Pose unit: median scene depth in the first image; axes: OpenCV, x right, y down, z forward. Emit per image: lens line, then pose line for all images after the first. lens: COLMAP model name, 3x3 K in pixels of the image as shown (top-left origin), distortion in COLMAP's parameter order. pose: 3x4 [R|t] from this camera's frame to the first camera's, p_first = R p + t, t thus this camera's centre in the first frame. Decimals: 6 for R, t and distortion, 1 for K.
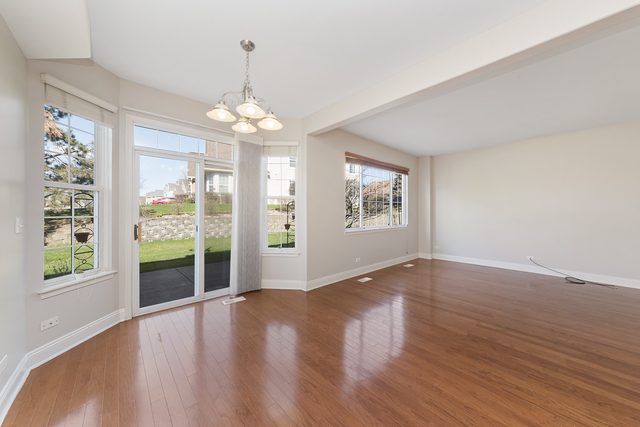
lens RADIAL K [[228.5, 0, 323.0], [0, 228.5, 211.9], [0, 0, 1]] dist [-0.000368, 0.000579]
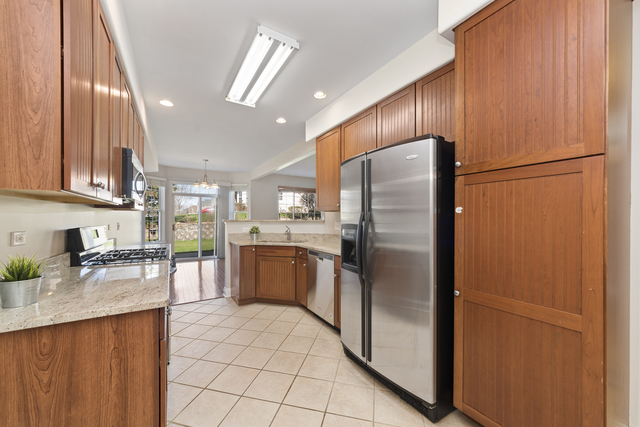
lens RADIAL K [[239.7, 0, 320.2], [0, 239.7, 218.2], [0, 0, 1]] dist [-0.000021, -0.000018]
pose [[0.981933, 0.002500, -0.189210, 0.804064], [-0.003566, 0.999980, -0.005295, -0.003906], [0.189193, 0.005874, 0.981922, -0.810325]]
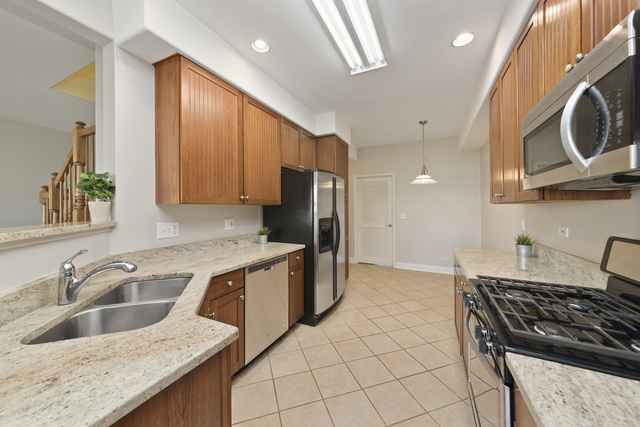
lens RADIAL K [[228.5, 0, 319.7], [0, 228.5, 209.0], [0, 0, 1]] dist [-0.000368, 0.000579]
pose [[-0.368075, 0.003599, 0.929789, -1.378460], [0.009376, 0.999956, -0.000159, -0.060228], [-0.929749, 0.008660, -0.368093, 1.791341]]
